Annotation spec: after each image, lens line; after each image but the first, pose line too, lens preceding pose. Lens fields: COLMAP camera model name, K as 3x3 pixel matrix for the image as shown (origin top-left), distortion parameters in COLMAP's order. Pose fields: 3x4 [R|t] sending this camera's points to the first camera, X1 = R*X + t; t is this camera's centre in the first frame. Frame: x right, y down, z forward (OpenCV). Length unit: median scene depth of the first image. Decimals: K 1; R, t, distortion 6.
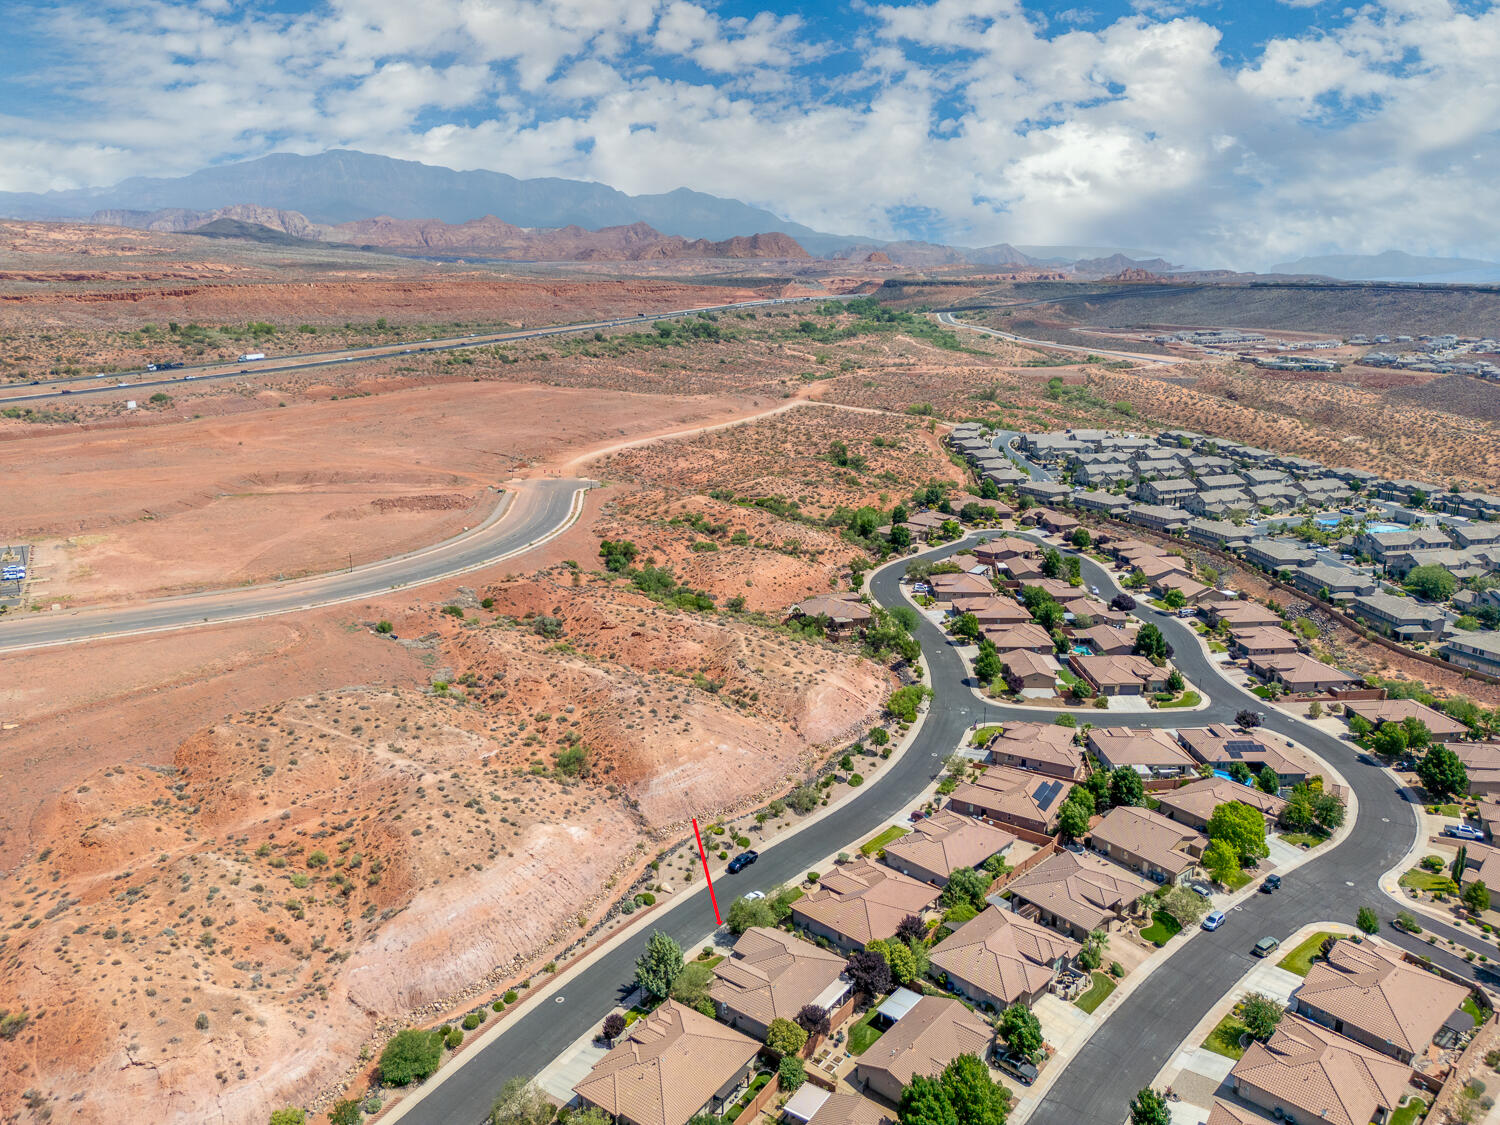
lens RADIAL K [[1051.3, 0, 746.7], [0, 1051.3, 565.2], [0, 0, 1]] dist [0.089087, -0.097590]
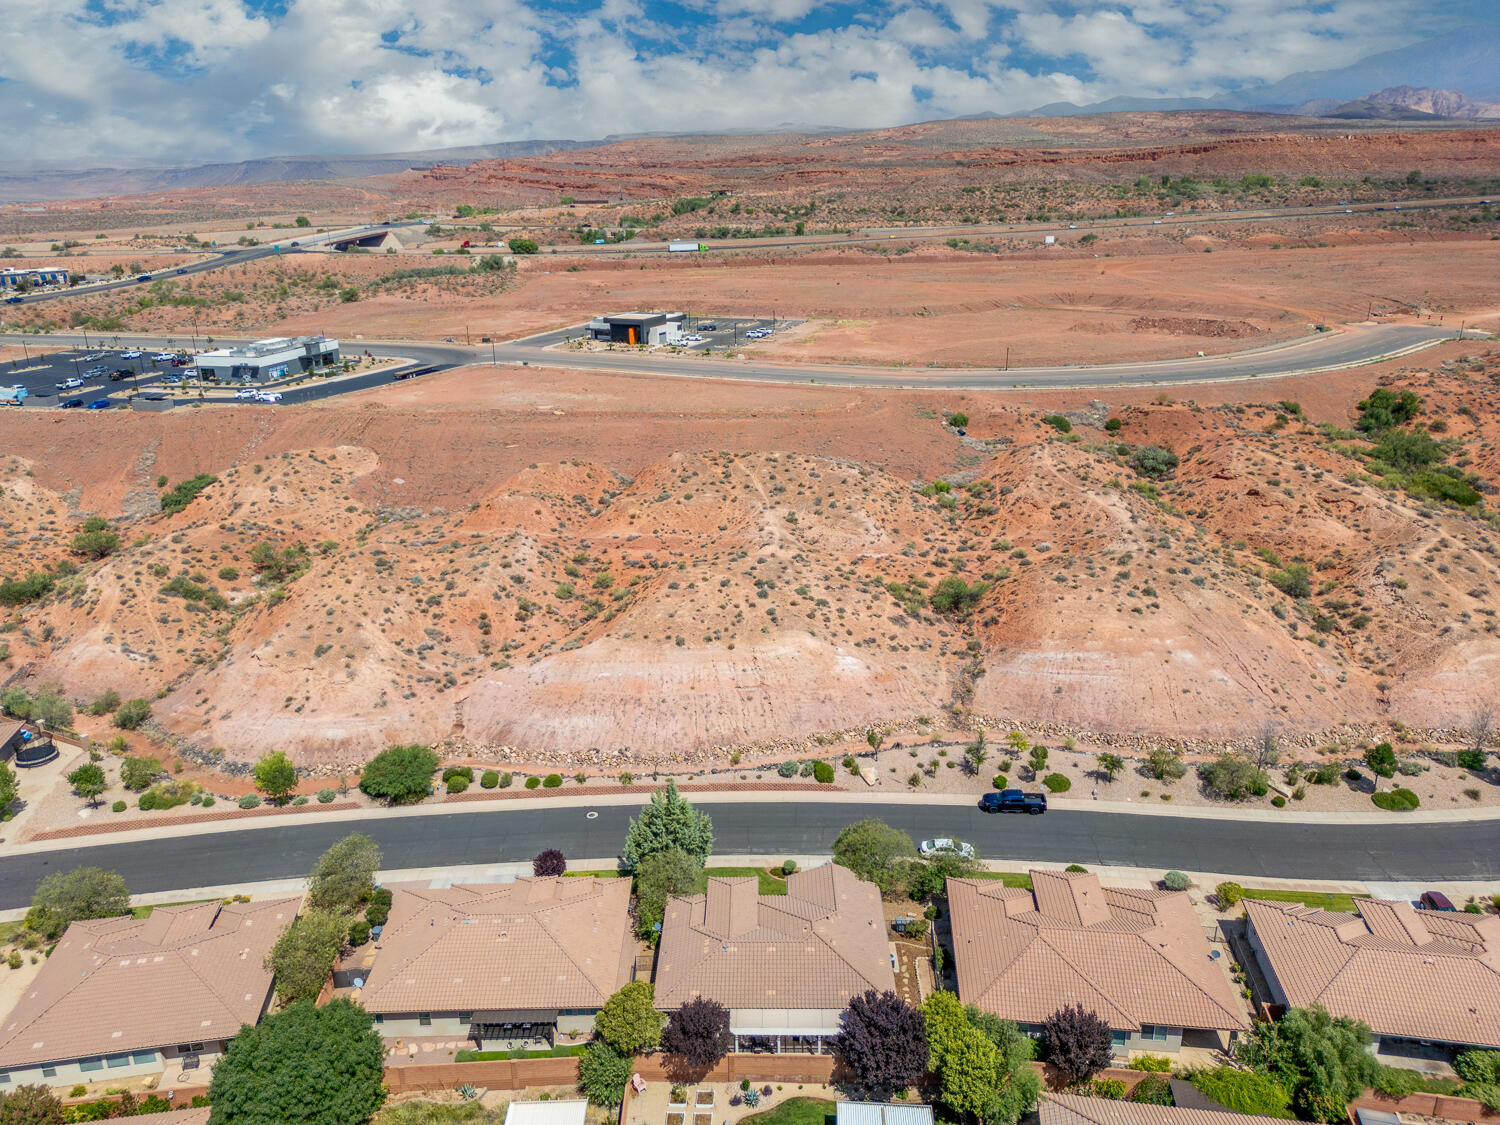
lens RADIAL K [[1050.6, 0, 751.7], [0, 1050.6, 558.5], [0, 0, 1]] dist [0.088759, -0.098079]
pose [[0.590705, 0.251924, -0.766552, 0.285075], [-0.191532, 0.966637, 0.170086, 0.066230], [0.783826, 0.046349, 0.619249, 0.445841]]
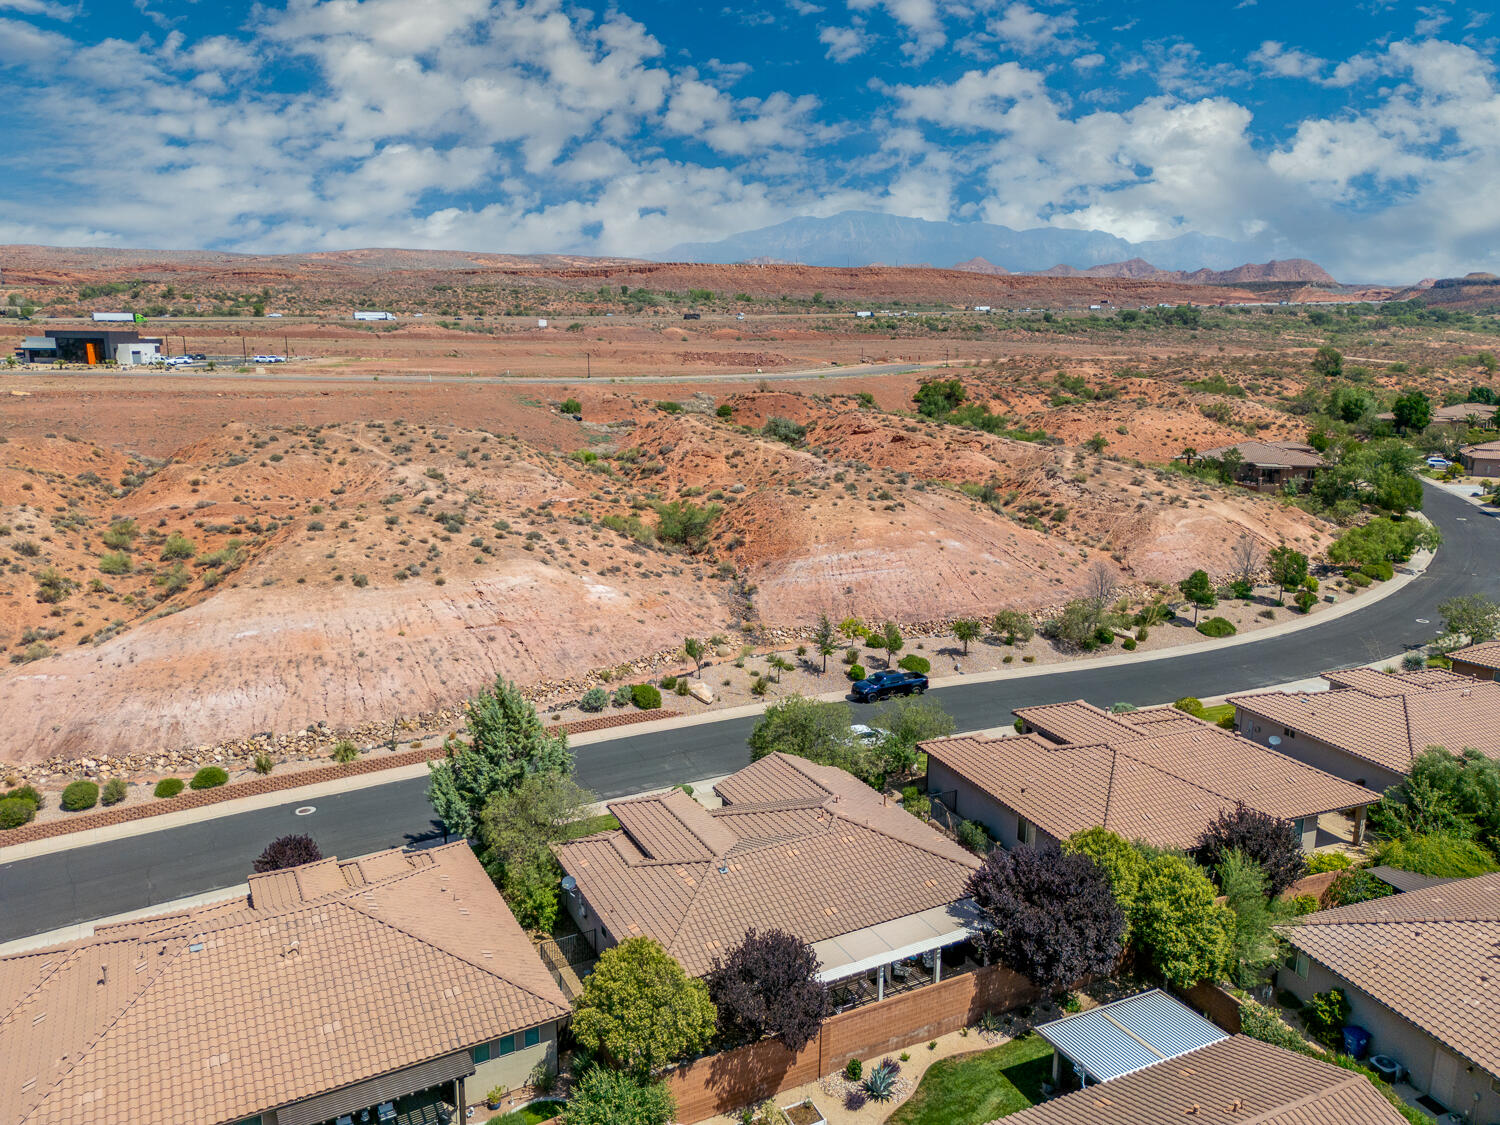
lens RADIAL K [[1045.8, 0, 745.9], [0, 1045.8, 570.4], [0, 0, 1]] dist [0.086263, -0.093290]
pose [[0.904317, 0.096840, -0.415731, 0.108127], [-0.114801, 0.993219, -0.018359, 0.212816], [0.411134, 0.064329, 0.909302, 0.482222]]
